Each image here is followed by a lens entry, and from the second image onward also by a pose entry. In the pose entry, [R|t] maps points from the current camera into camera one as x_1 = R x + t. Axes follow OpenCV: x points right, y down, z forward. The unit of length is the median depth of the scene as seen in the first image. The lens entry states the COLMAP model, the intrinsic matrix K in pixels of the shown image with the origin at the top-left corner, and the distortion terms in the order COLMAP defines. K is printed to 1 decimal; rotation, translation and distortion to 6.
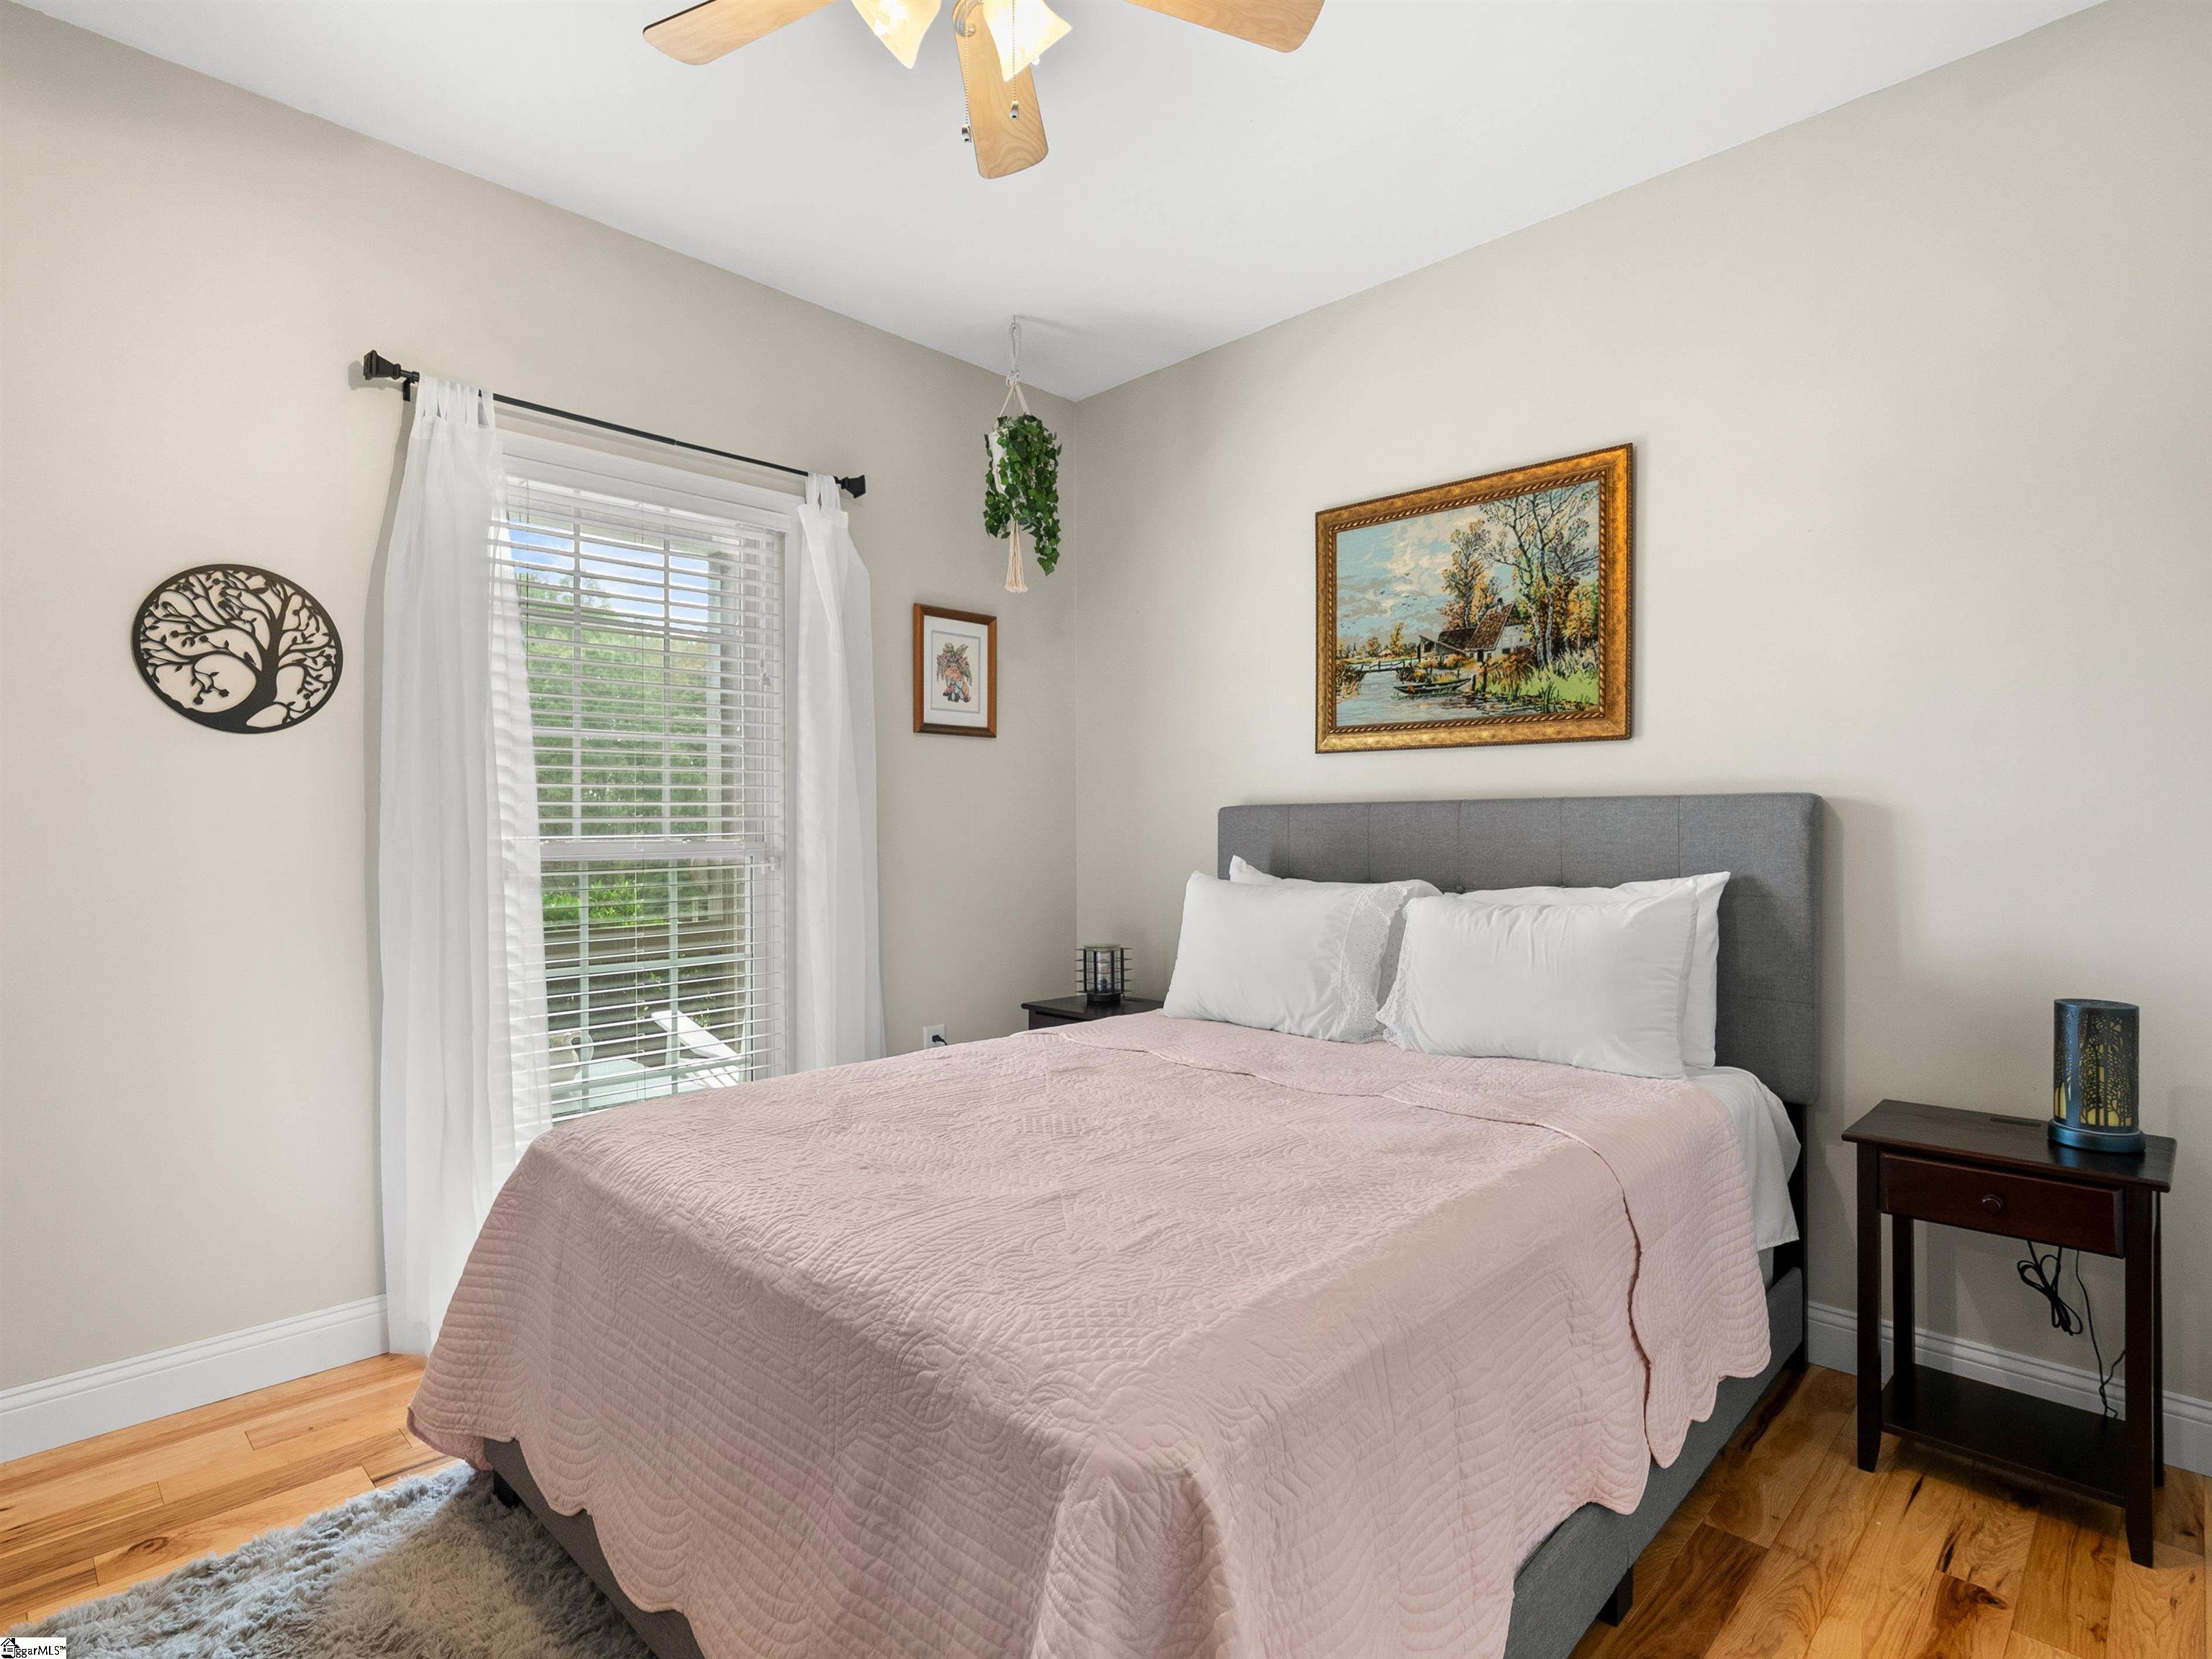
lens RADIAL K [[1123.5, 0, 1102.3], [0, 1123.5, 832.8], [0, 0, 1]] dist [-0.014287, 0.004346]
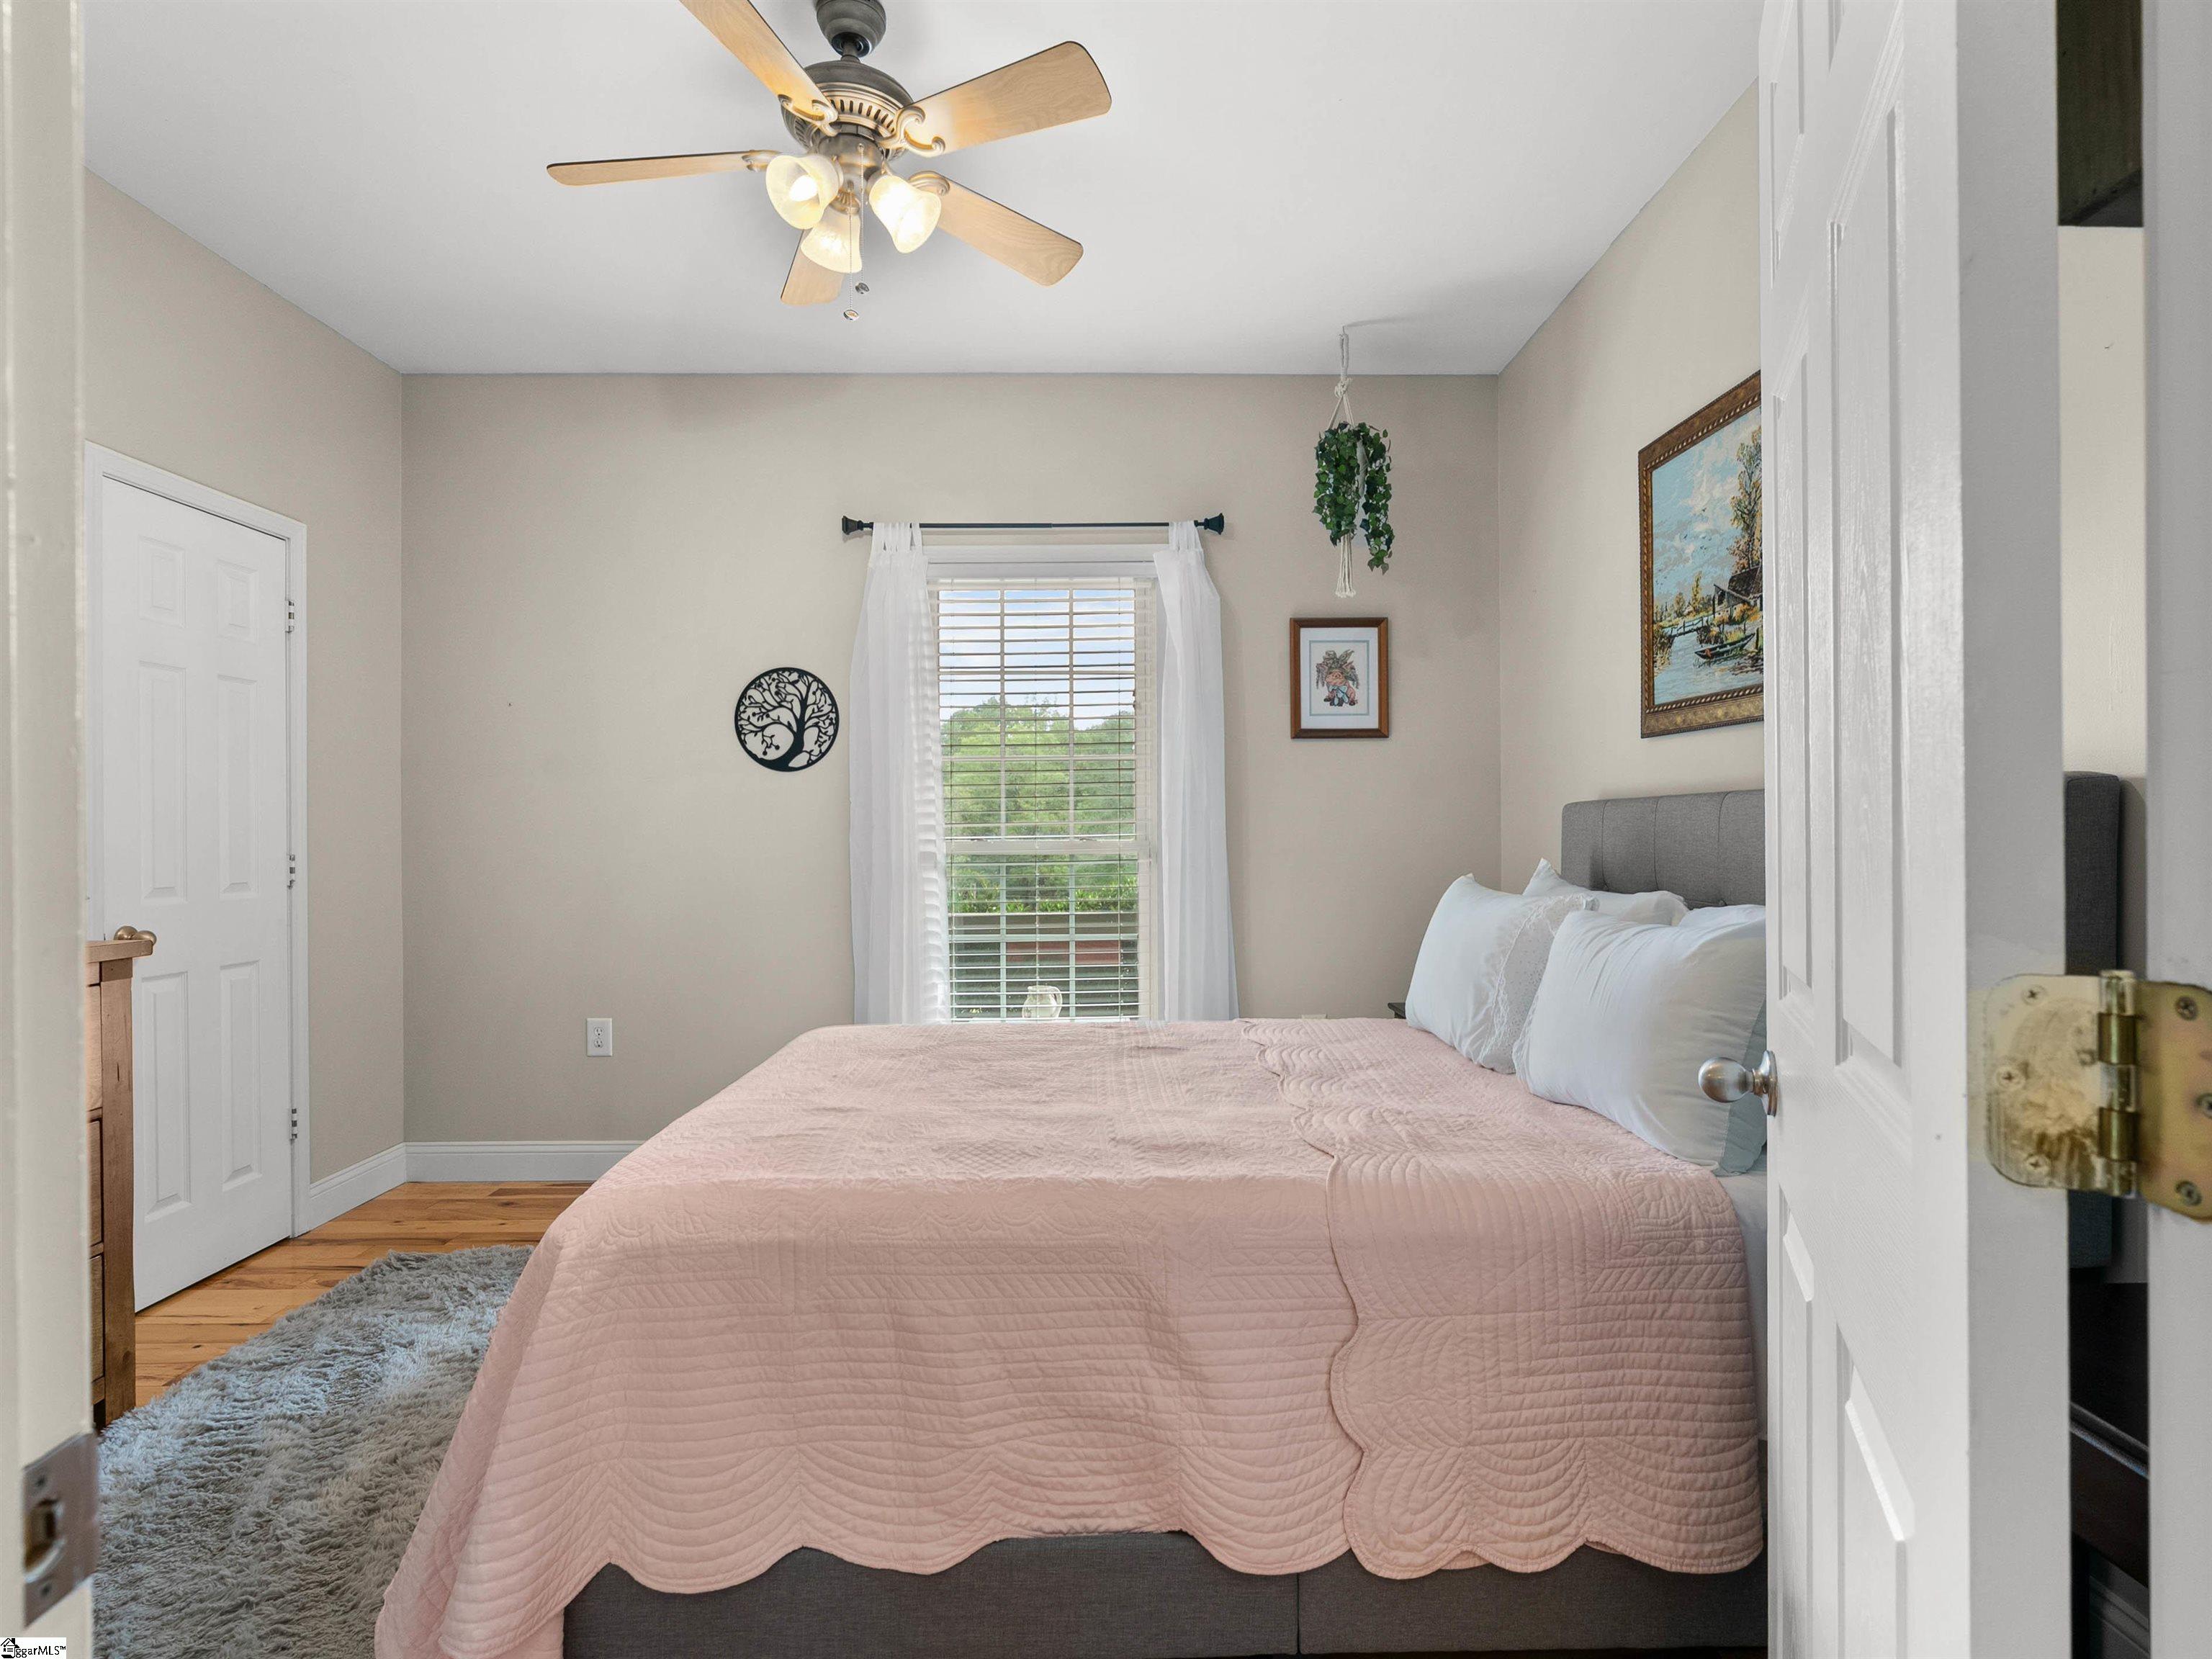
lens RADIAL K [[1123.5, 0, 1100.9], [0, 1123.5, 827.8], [0, 0, 1]] dist [-0.014287, 0.004346]
pose [[0.705910, -0.002481, -0.708297, 0.549741], [0.001162, 0.999997, -0.002344, -0.002812], [0.708301, 0.000832, 0.705910, 0.138620]]
